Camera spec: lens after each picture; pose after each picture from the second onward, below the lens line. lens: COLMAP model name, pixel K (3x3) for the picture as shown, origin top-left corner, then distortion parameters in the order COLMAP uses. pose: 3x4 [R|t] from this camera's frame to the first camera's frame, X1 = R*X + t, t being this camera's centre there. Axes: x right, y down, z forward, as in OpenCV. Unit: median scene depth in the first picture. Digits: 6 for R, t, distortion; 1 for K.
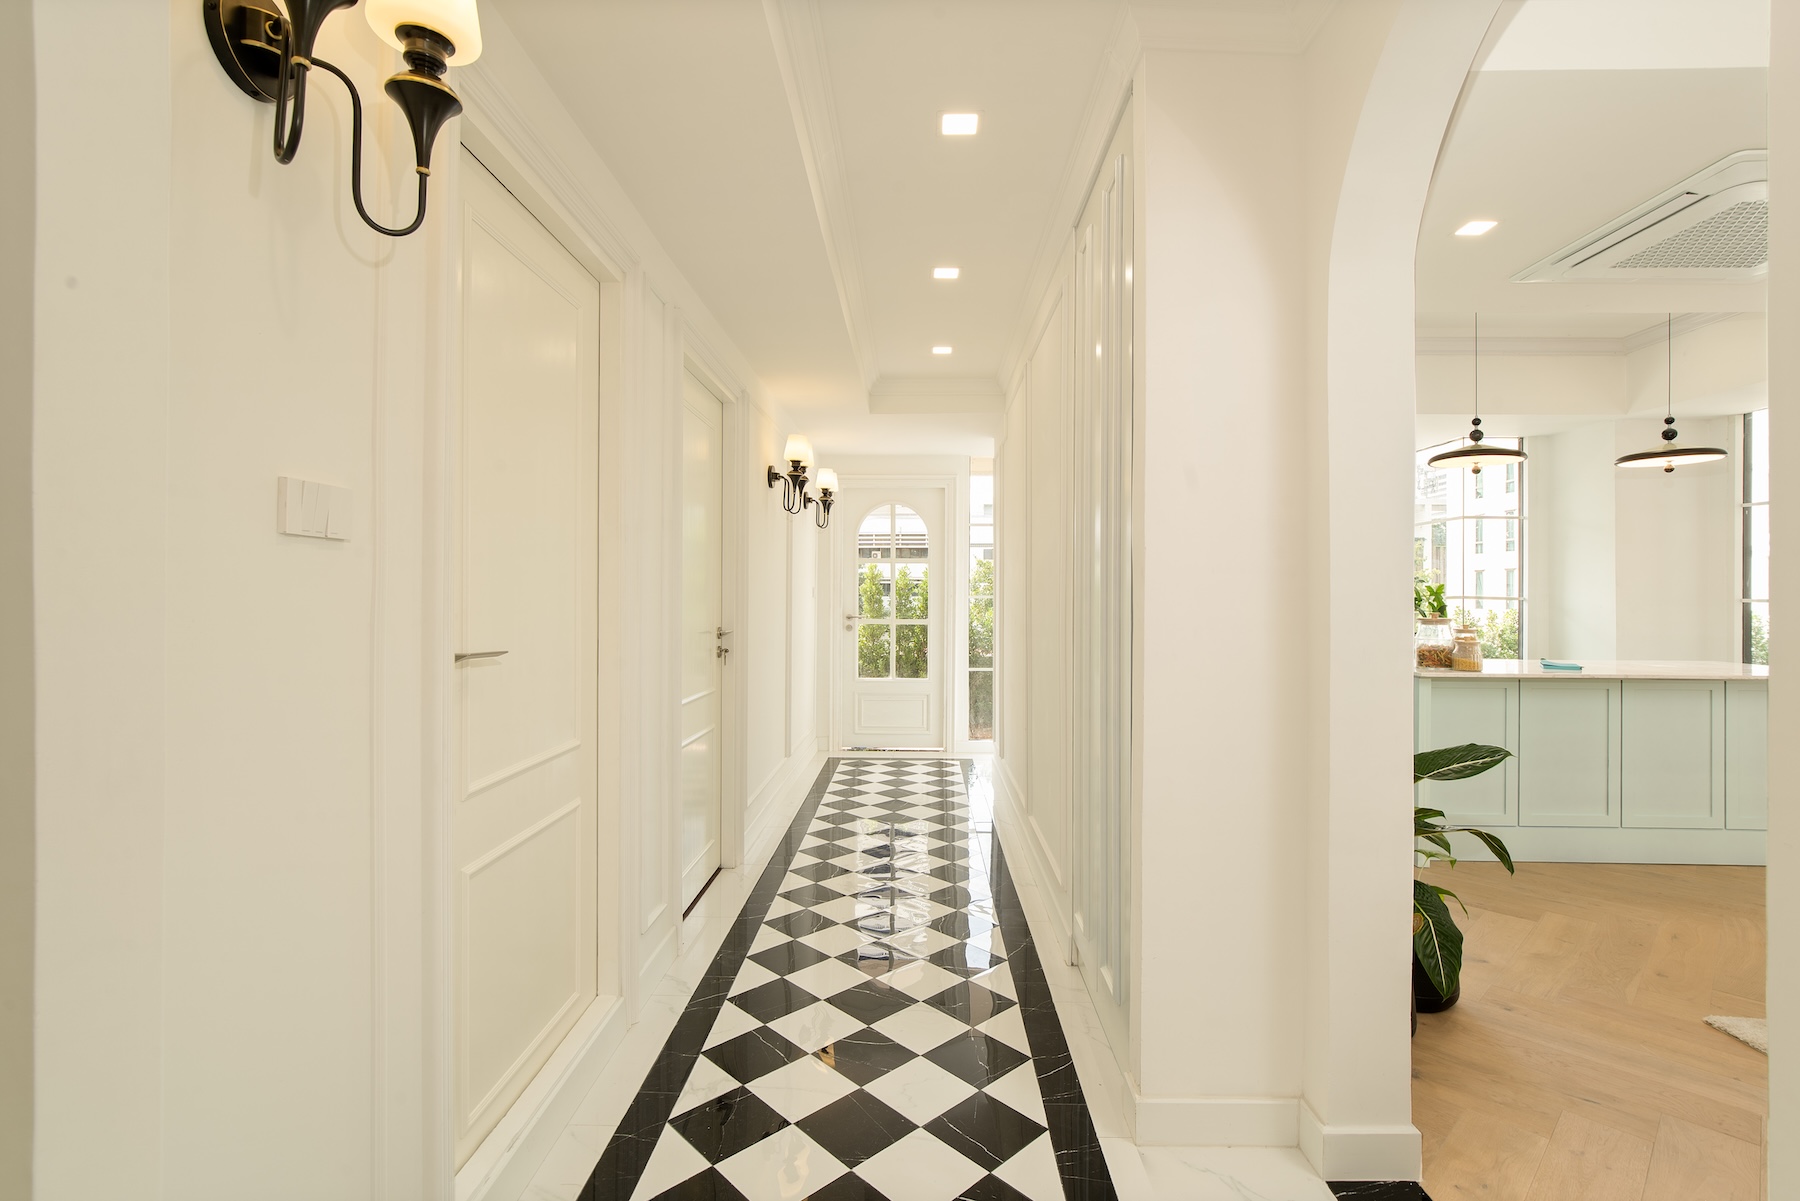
lens RADIAL K [[839.7, 0, 902.7], [0, 839.7, 591.0], [0, 0, 1]] dist [-0.012038, 0.006337]
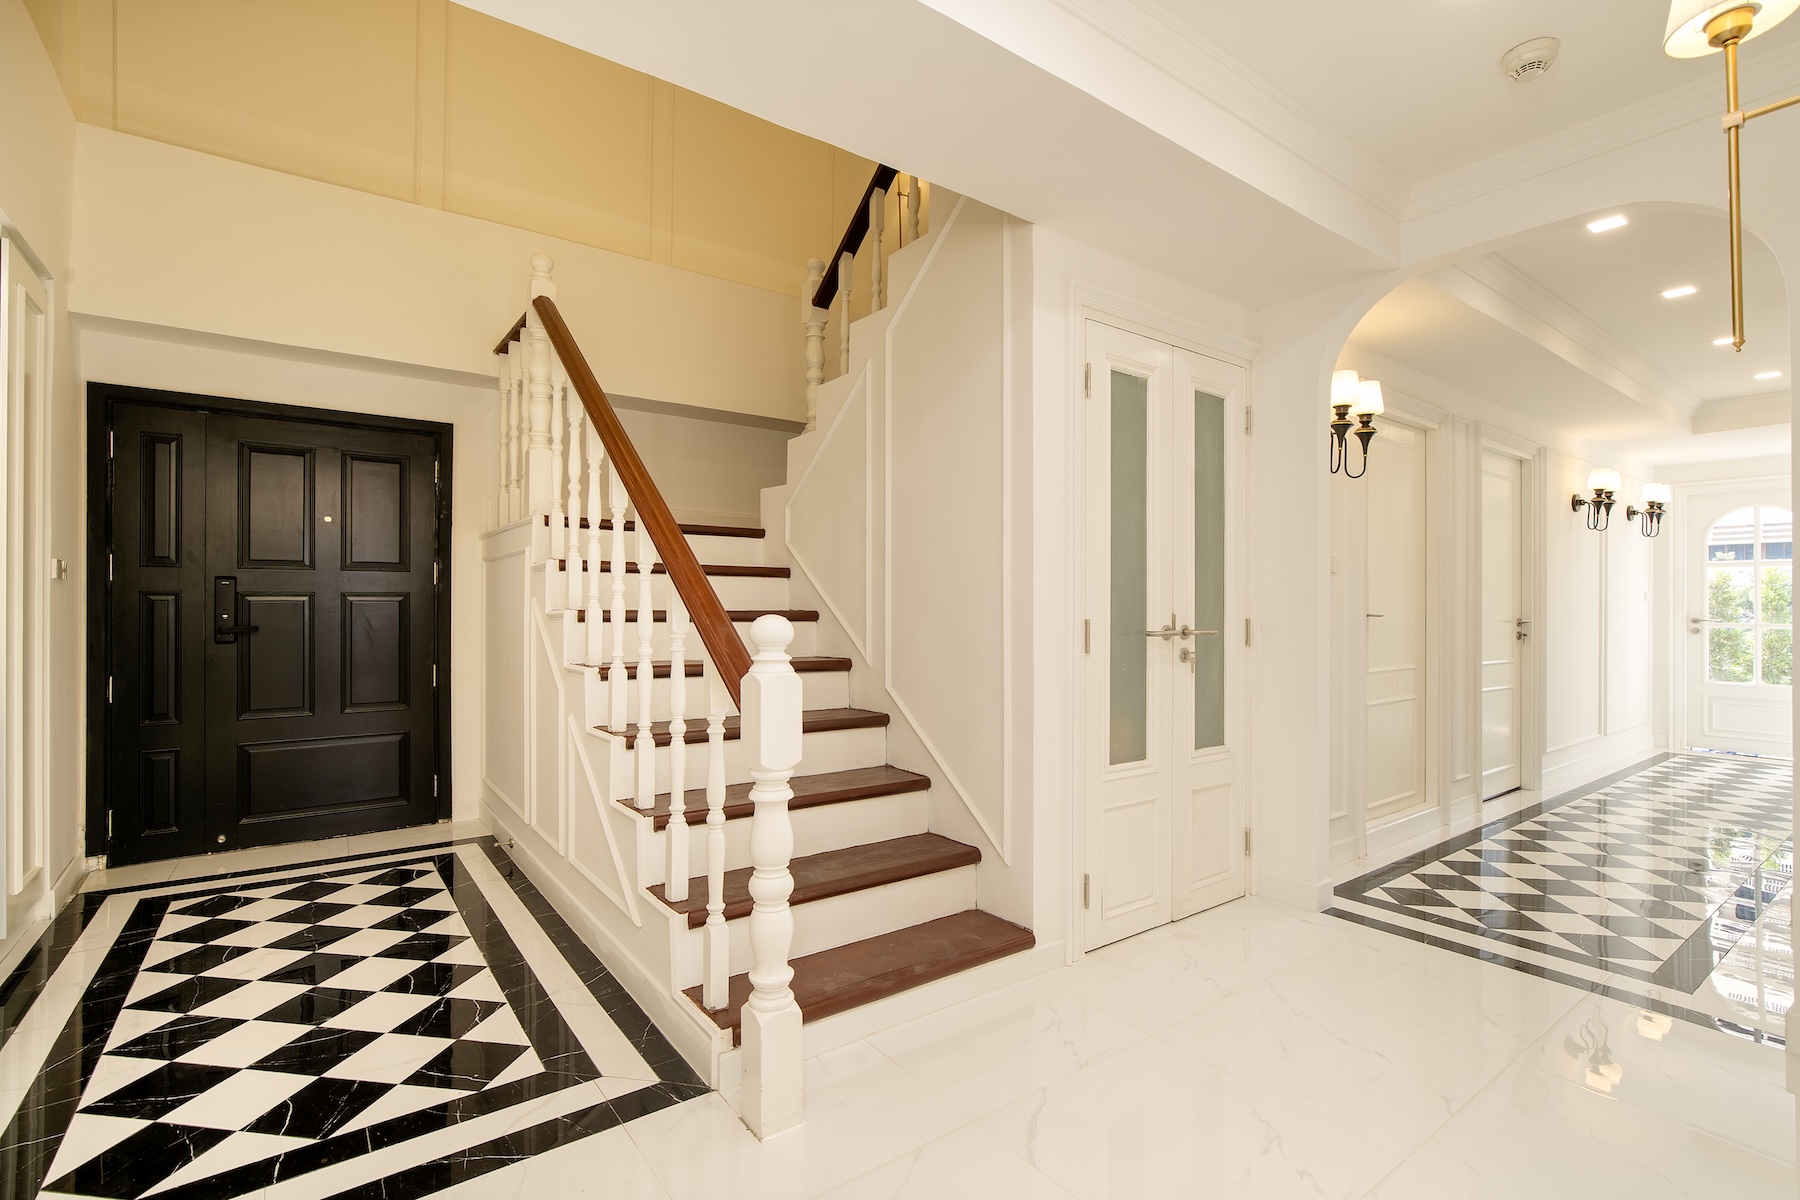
lens RADIAL K [[839.7, 0, 901.7], [0, 839.7, 602.4], [0, 0, 1]] dist [-0.012038, 0.006337]
pose [[0.616858, -0.002799, -0.787070, 0.227958], [0.001532, 0.999996, -0.002356, 0.016025], [0.787073, 0.000247, 0.616860, -0.635010]]
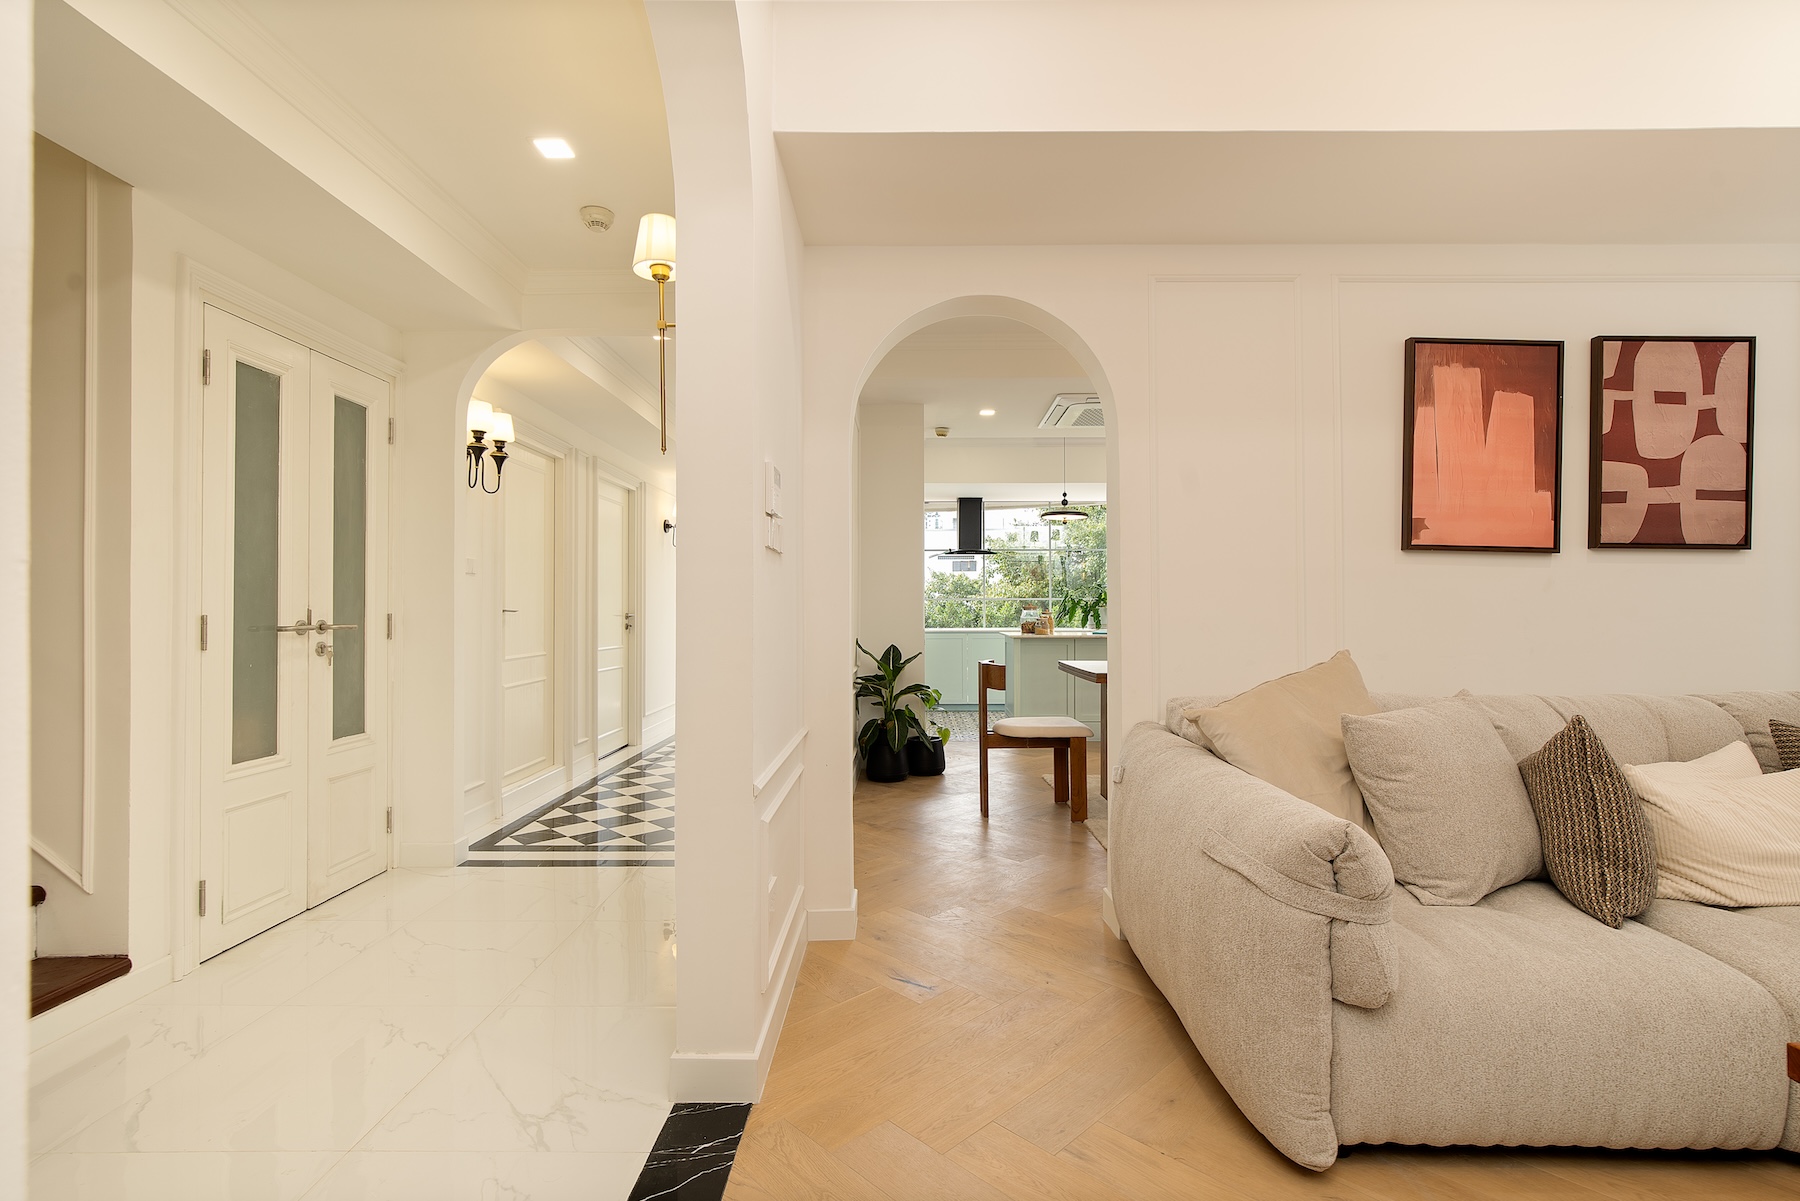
lens RADIAL K [[839.7, 0, 893.1], [0, 839.7, 594.7], [0, 0, 1]] dist [-0.012038, 0.006337]
pose [[0.999977, -0.005877, 0.003516, 0.320801], [0.005912, 0.999934, -0.009884, 0.022243], [-0.003457, 0.009905, 0.999945, -0.750604]]
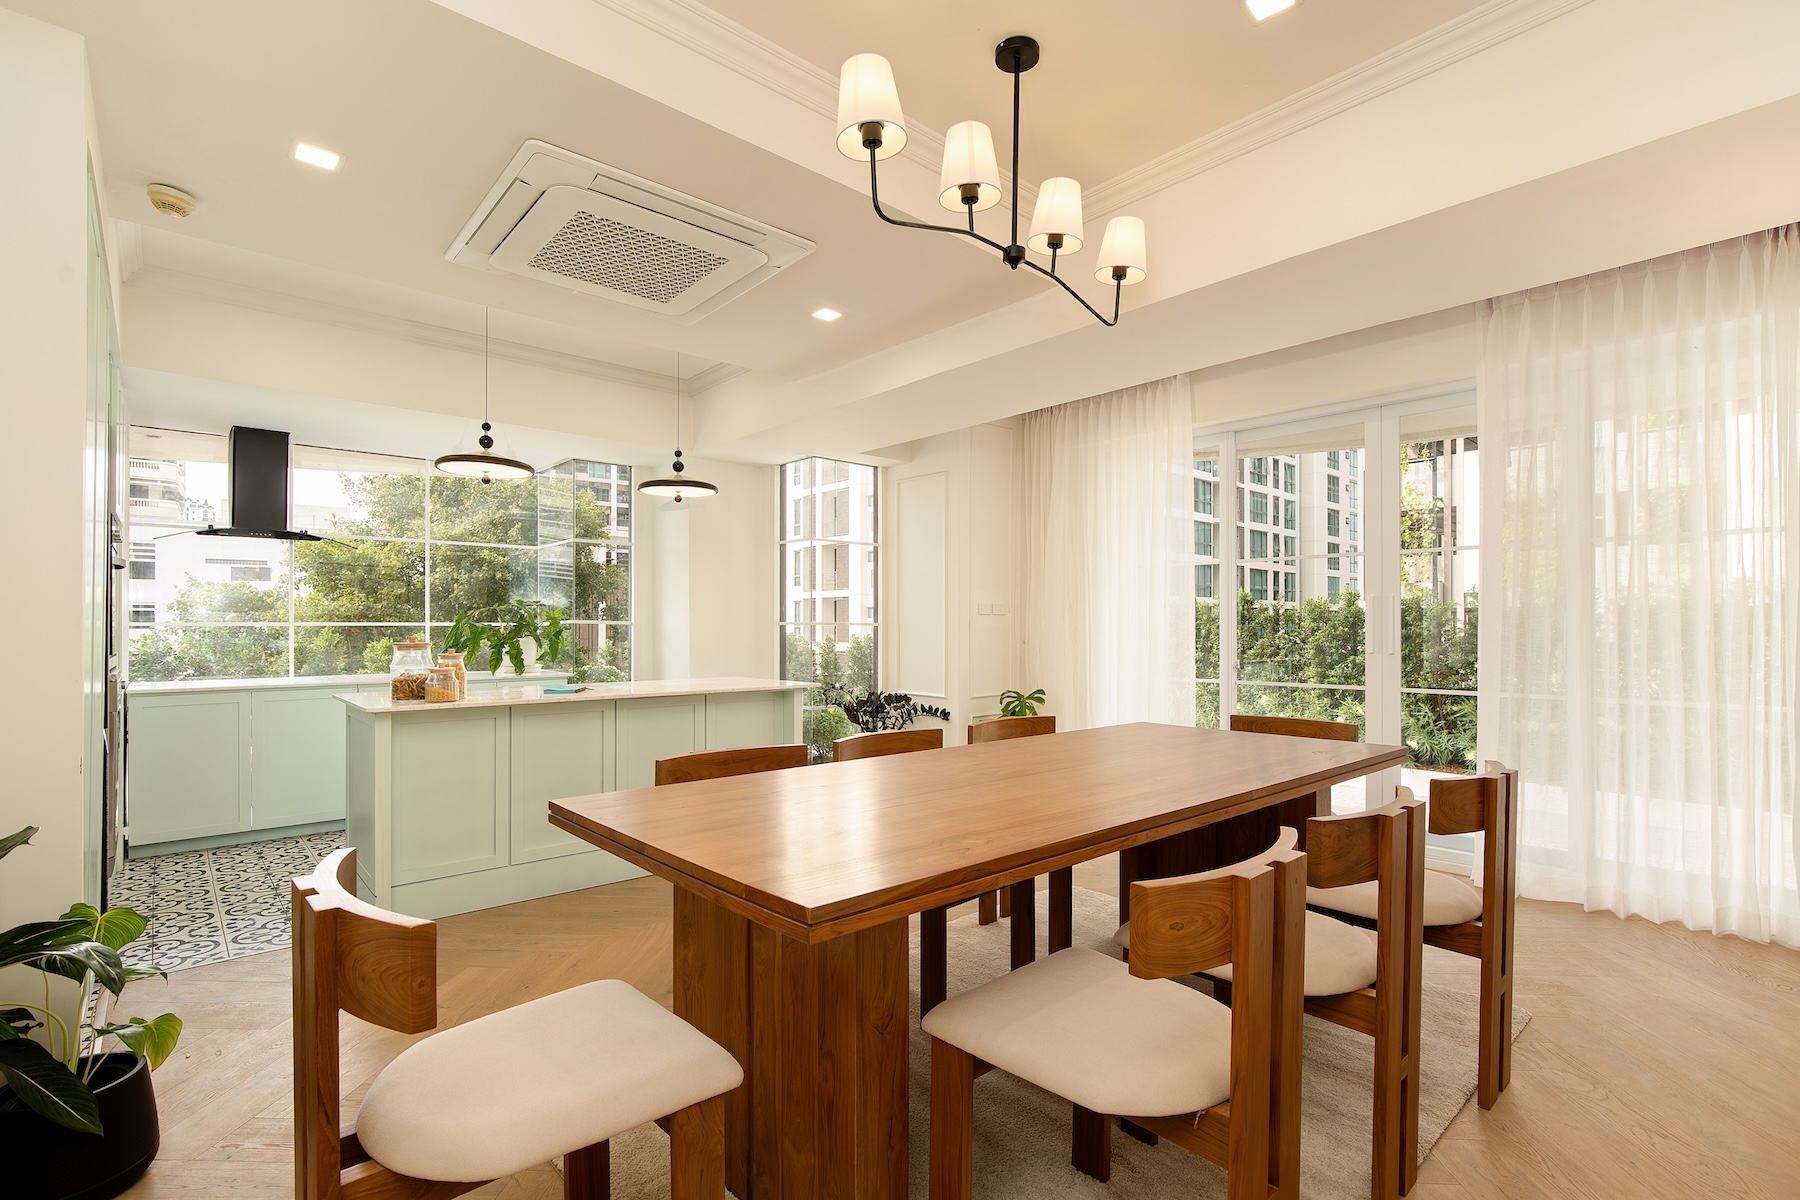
lens RADIAL K [[839.7, 0, 916.8], [0, 839.7, 625.3], [0, 0, 1]] dist [-0.012038, 0.006337]
pose [[0.723956, -0.004264, 0.689833, 0.395868], [0.000513, 0.999984, 0.005643, 0.009133], [-0.689846, -0.003731, 0.723947, 0.014554]]
